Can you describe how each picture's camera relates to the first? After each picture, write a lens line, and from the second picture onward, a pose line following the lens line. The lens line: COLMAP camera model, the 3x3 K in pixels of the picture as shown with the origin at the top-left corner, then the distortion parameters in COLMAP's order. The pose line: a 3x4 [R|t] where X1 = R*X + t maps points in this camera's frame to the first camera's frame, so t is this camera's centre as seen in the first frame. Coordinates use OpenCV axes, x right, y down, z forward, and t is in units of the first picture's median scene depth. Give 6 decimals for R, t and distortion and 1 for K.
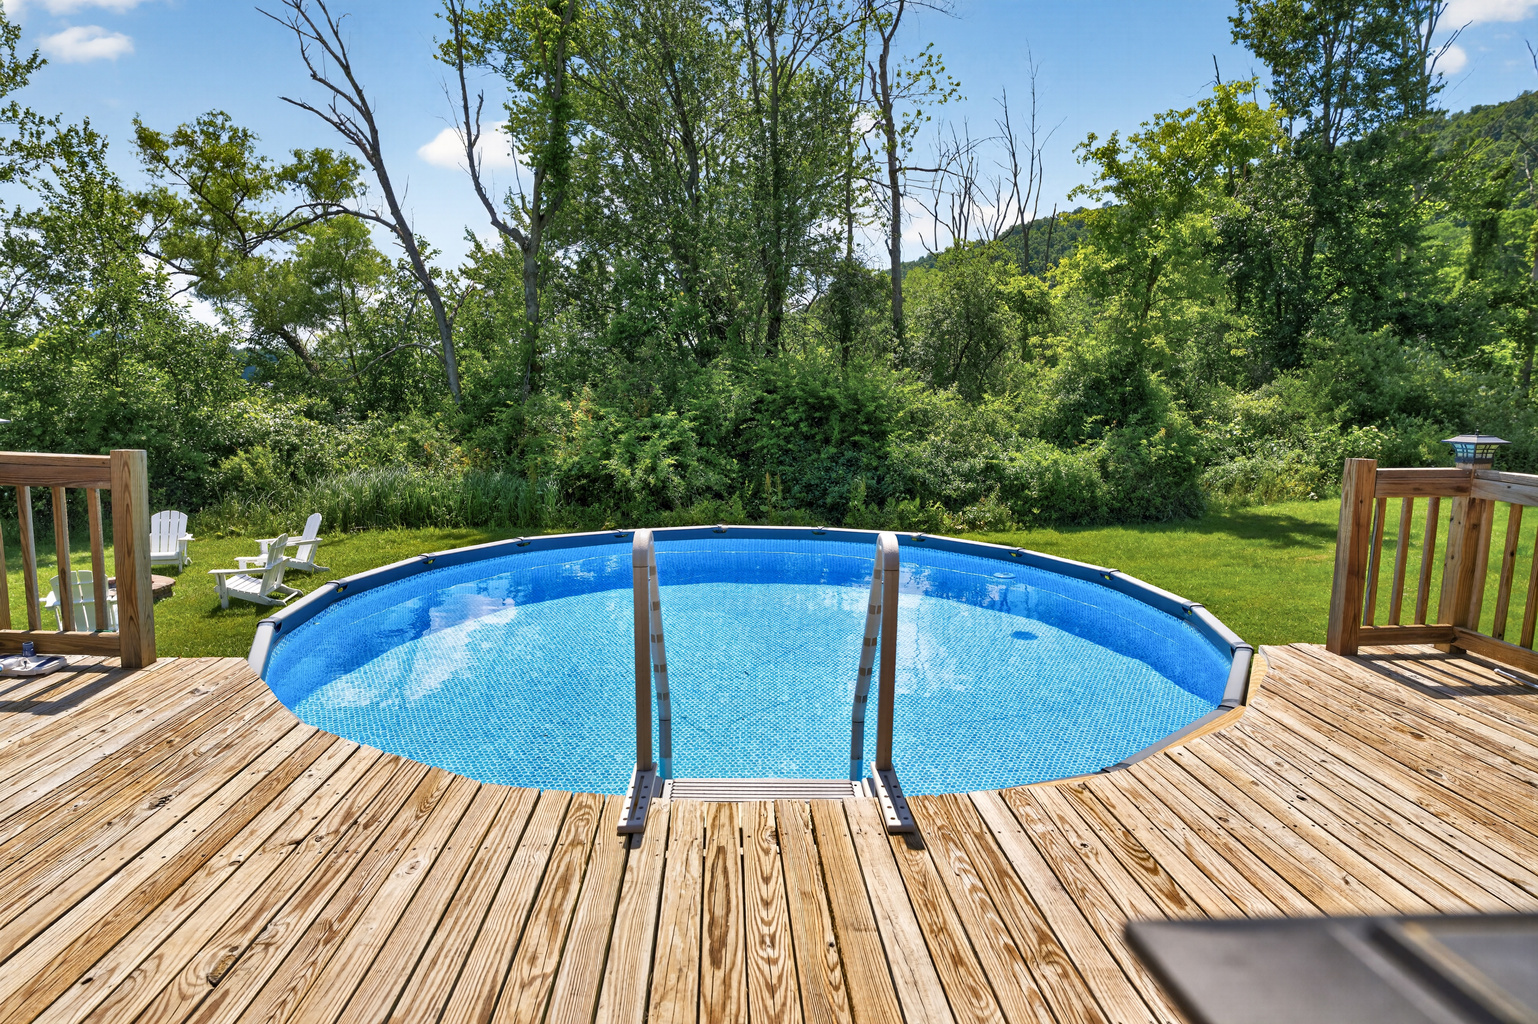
lens RADIAL K [[836.7, 0, 769.0], [0, 836.7, 512.0], [0, 0, 1]] dist [-0.004919, 0.001797]
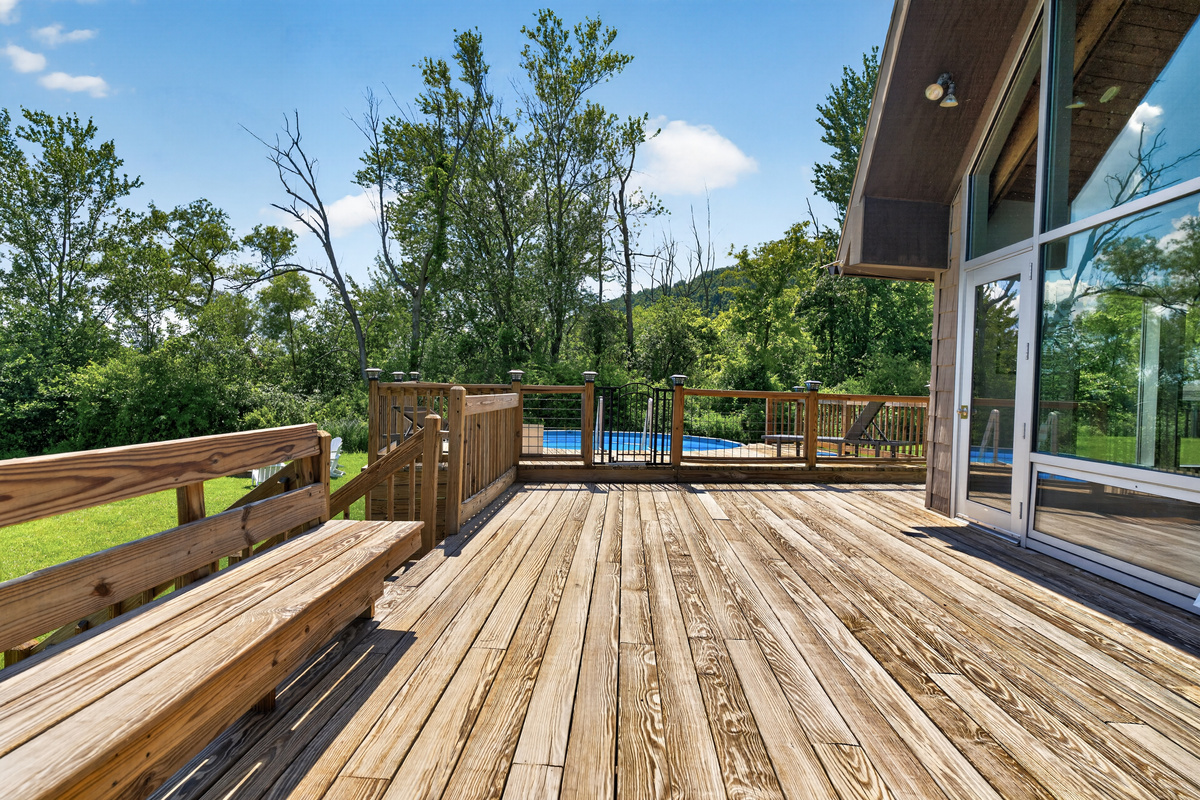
lens RADIAL K [[652.8, 0, 600.0], [0, 652.8, 400.0], [0, 0, 1]] dist [-0.004919, 0.001797]
pose [[0.992943, 0.014933, 0.117647, -0.059319], [-0.000296, 0.992349, -0.123460, 0.049191], [-0.118591, 0.122554, 0.985351, -0.271007]]
